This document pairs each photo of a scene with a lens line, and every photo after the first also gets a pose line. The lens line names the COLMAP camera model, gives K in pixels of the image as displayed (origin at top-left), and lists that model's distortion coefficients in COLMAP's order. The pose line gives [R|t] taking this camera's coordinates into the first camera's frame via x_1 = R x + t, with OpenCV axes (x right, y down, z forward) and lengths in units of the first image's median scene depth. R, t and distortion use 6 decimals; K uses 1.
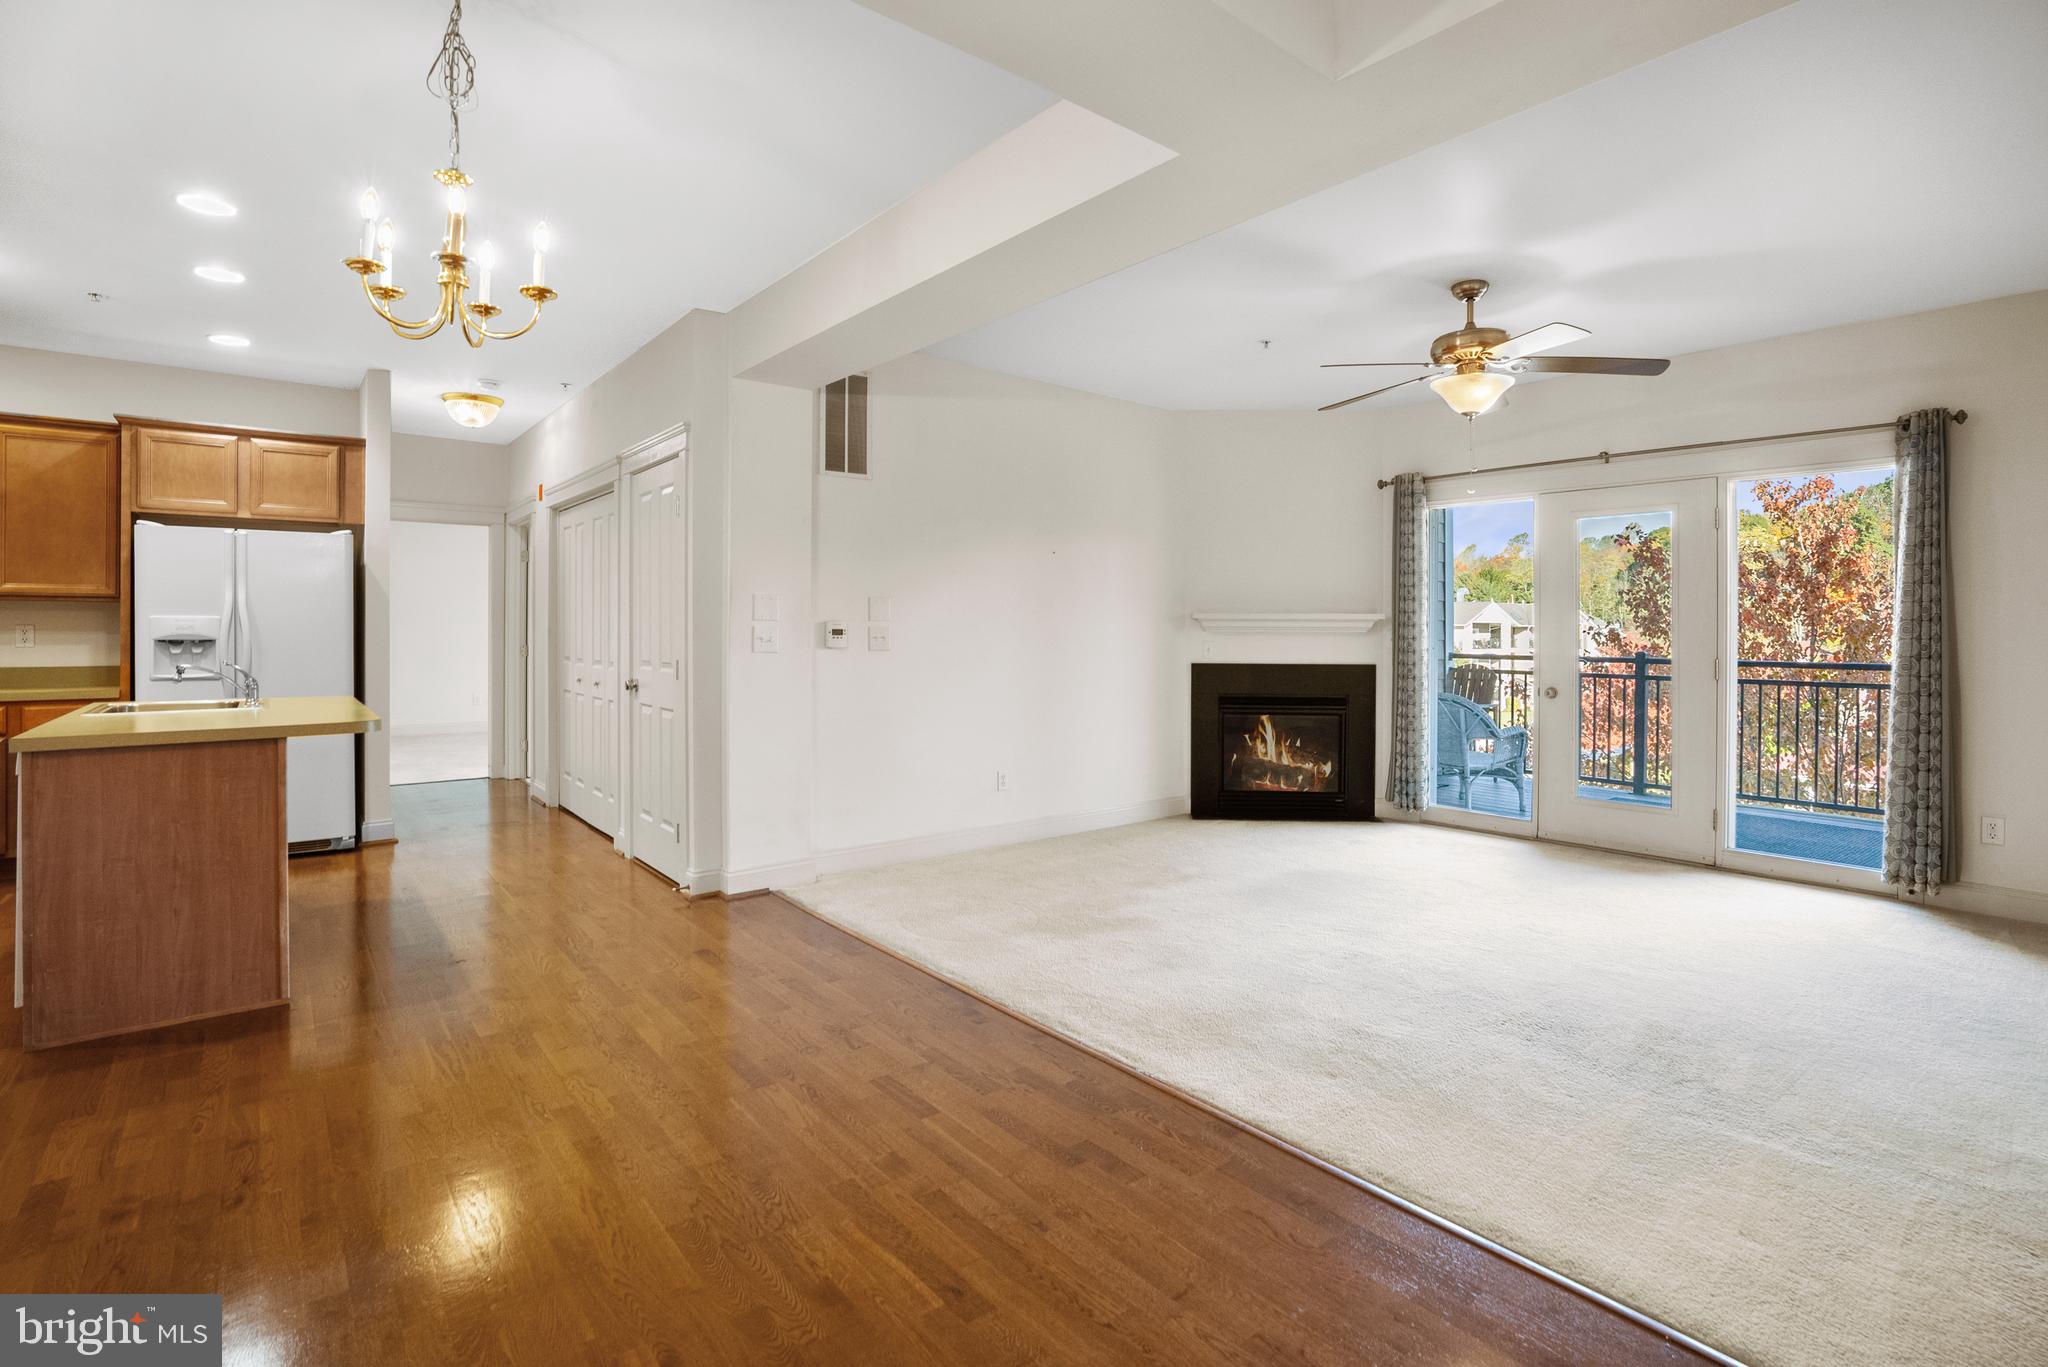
lens RADIAL K [[963.7, 0, 1032.4], [0, 963.7, 630.0], [0, 0, 1]] dist [-0.075649, 0.028793]
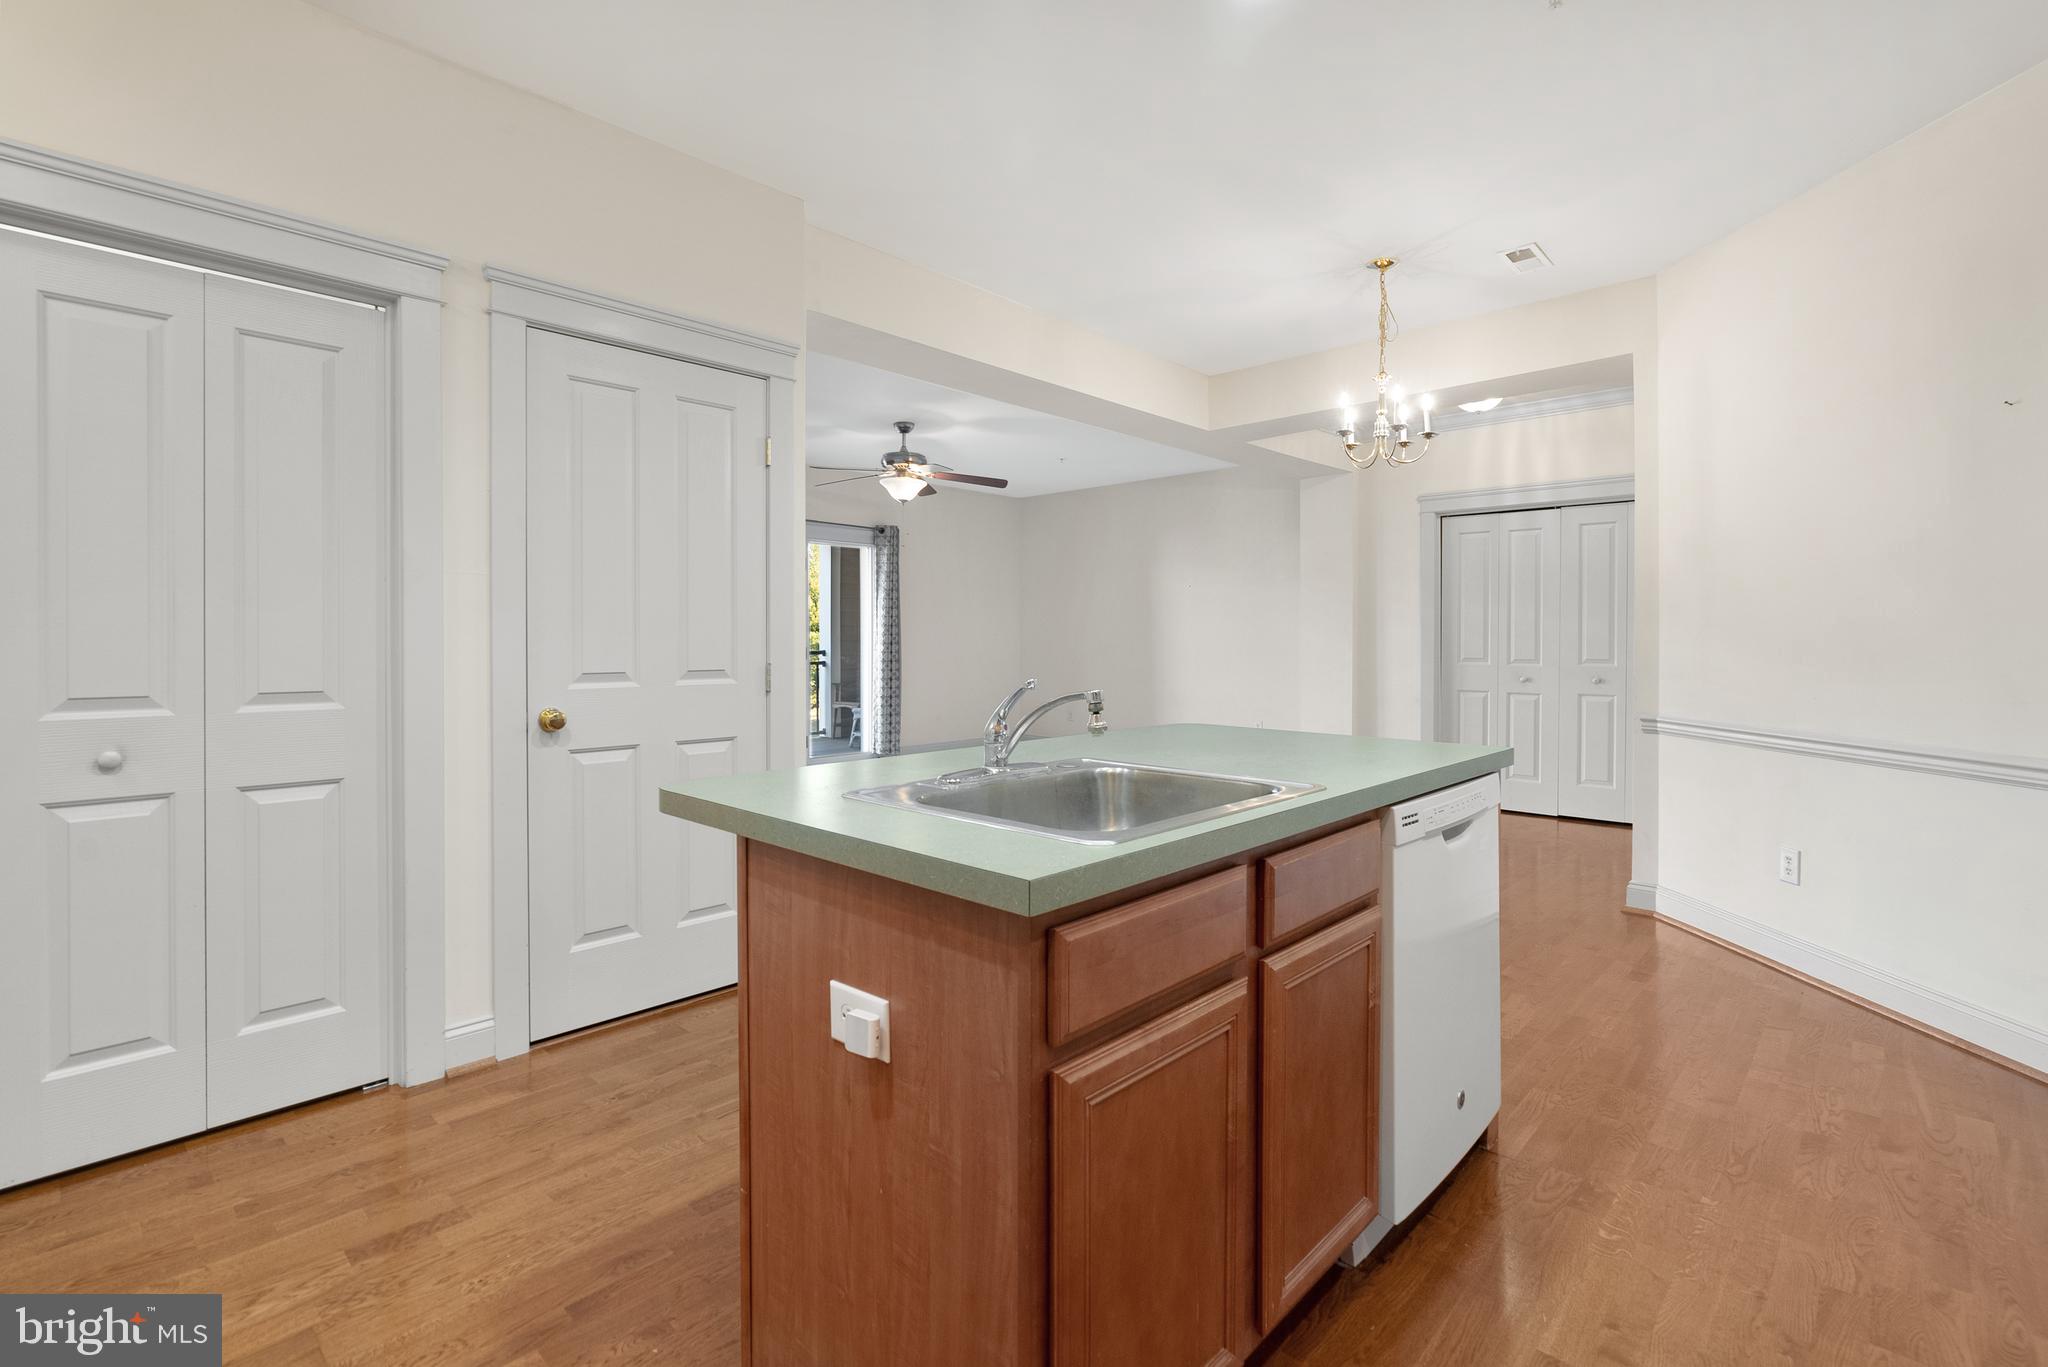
lens RADIAL K [[937.5, 0, 1017.5], [0, 937.5, 642.1], [0, 0, 1]] dist [-0.002304, 0.000100]
pose [[-0.120265, -0.007175, 0.992716, -0.972700], [-0.001070, 0.999974, 0.007098, 0.009315], [-0.992741, -0.000209, -0.120269, 0.792433]]
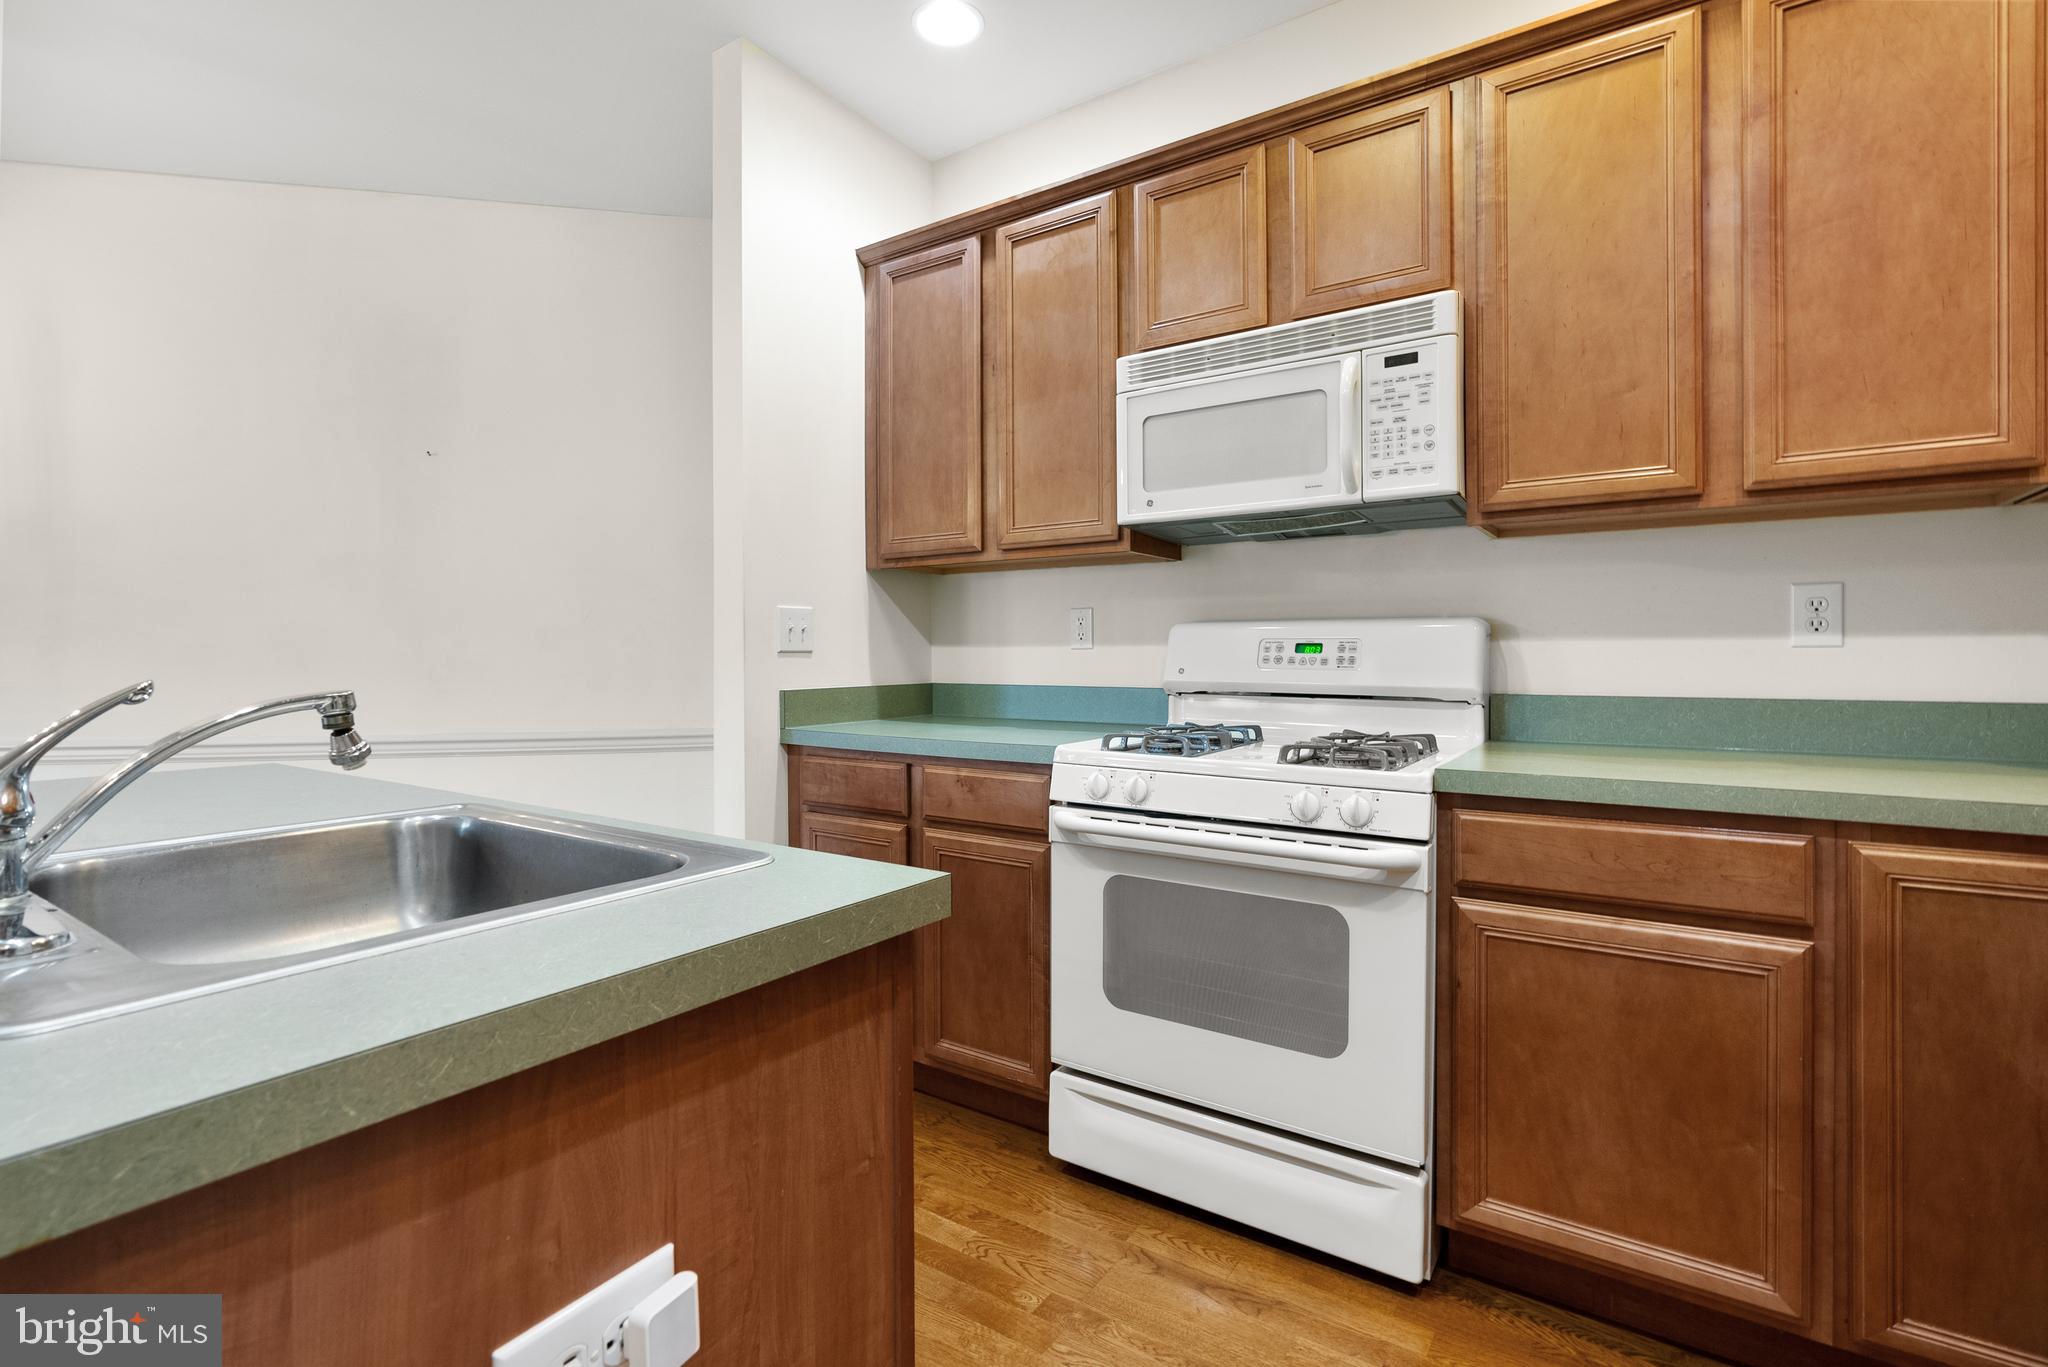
lens RADIAL K [[962.6, 0, 1023.8], [0, 962.6, 654.6], [0, 0, 1]] dist [-0.005818, -0.000212]
pose [[-0.960869, 0.001913, -0.276998, -0.746102], [0.001477, 0.999997, 0.001781, 0.020293], [0.277000, 0.001302, -0.960869, 0.936272]]
